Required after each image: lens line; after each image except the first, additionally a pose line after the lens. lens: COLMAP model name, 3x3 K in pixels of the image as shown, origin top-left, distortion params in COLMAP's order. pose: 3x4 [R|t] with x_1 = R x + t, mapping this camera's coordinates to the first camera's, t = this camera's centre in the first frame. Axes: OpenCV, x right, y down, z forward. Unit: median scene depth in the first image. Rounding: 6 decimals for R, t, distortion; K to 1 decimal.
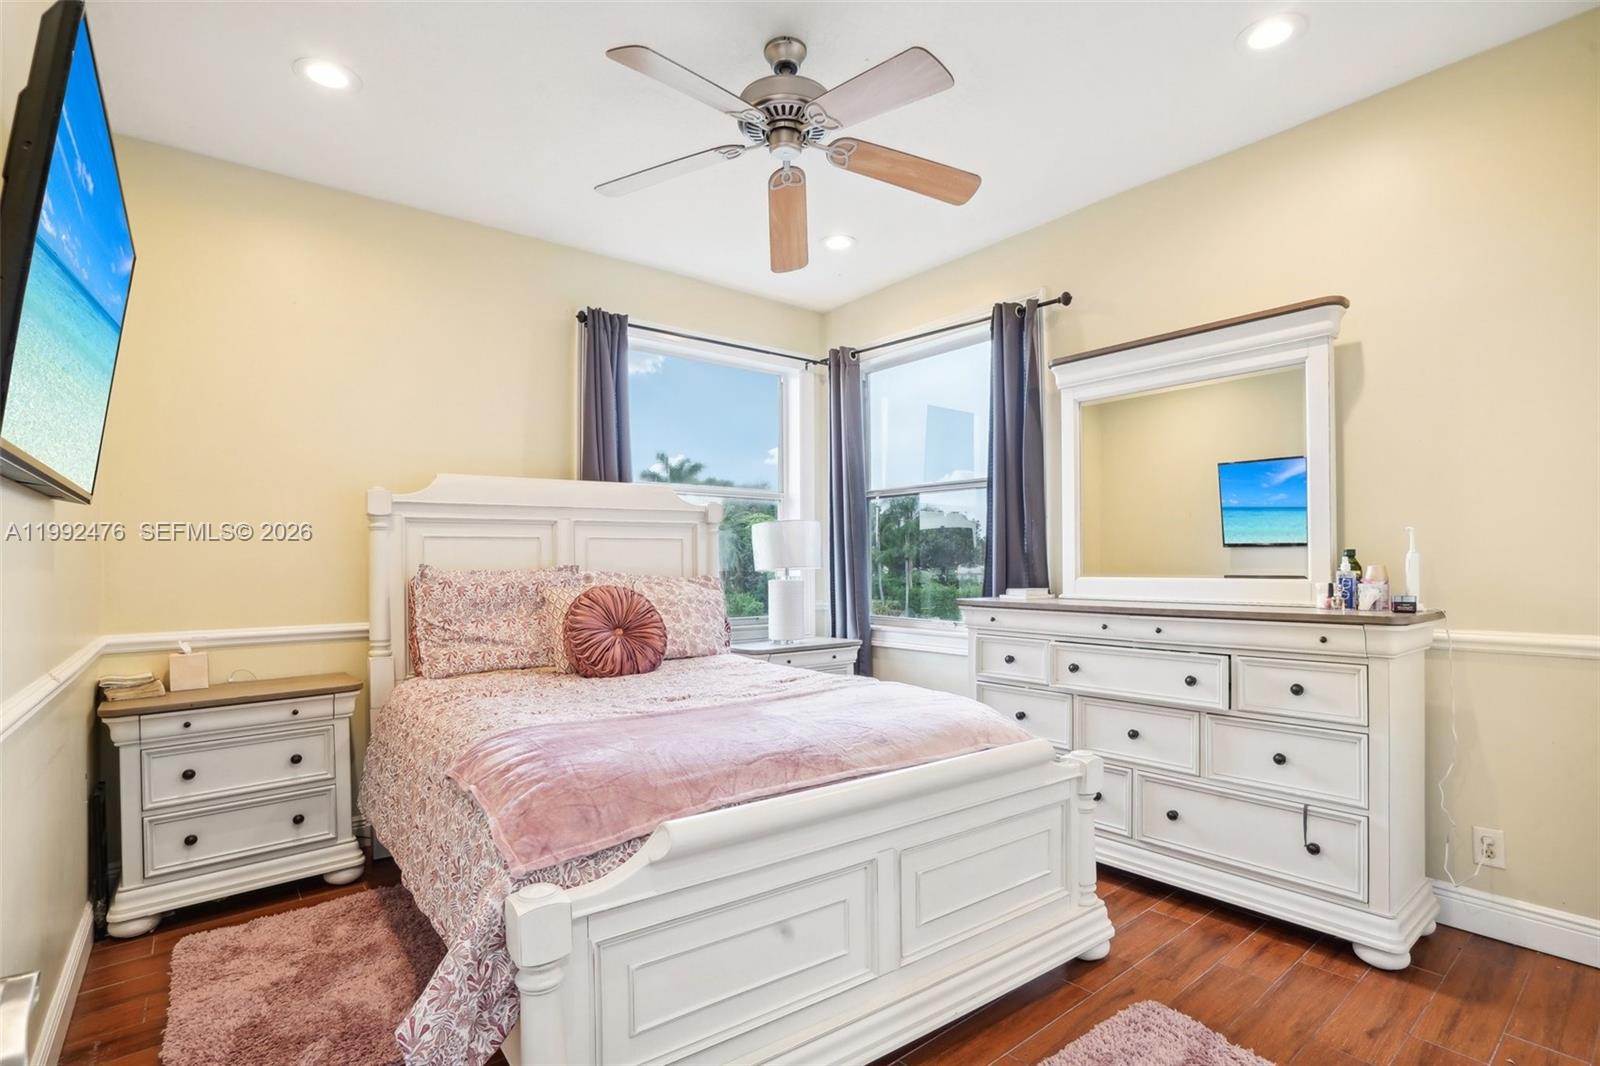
lens RADIAL K [[756.2, 0, 801.6], [0, 756.2, 538.2], [0, 0, 1]] dist [-0.054176, 0.019619]
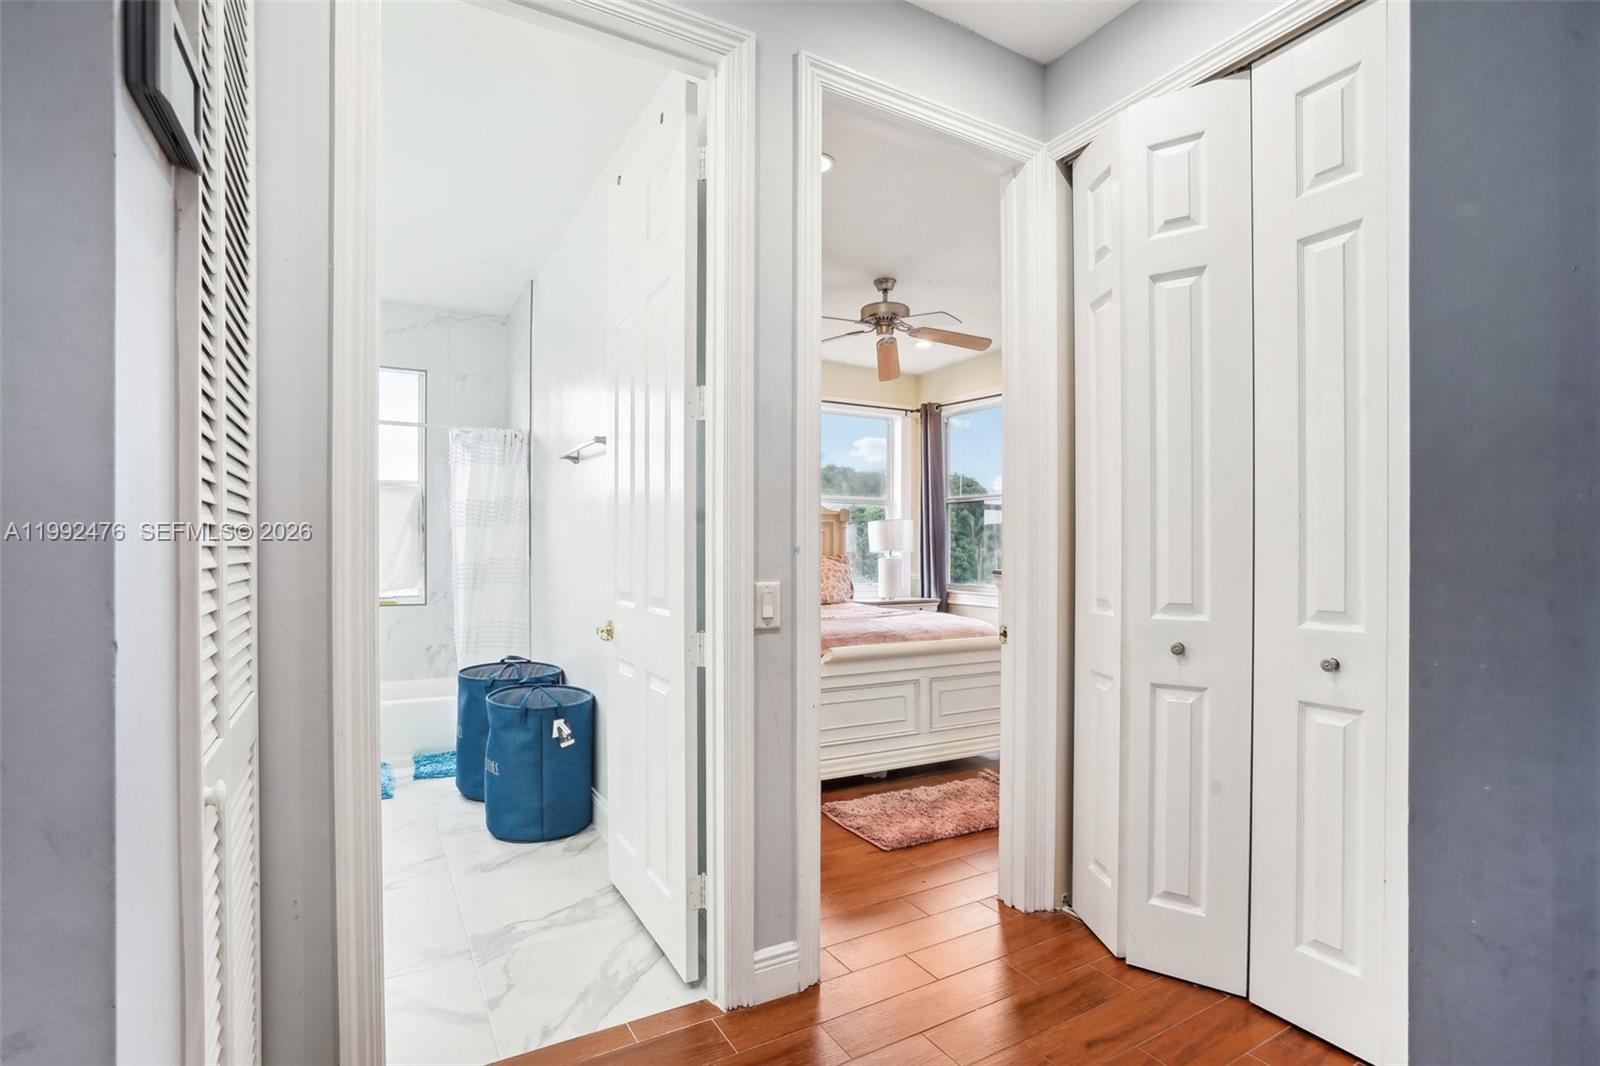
lens RADIAL K [[756.2, 0, 801.6], [0, 756.2, 538.2], [0, 0, 1]] dist [-0.054176, 0.019619]
pose [[0.987567, 0.009771, -0.156896, 0.043159], [-0.005954, 0.999675, 0.024781, -0.022552], [0.157087, -0.023539, 0.987304, -0.549091]]
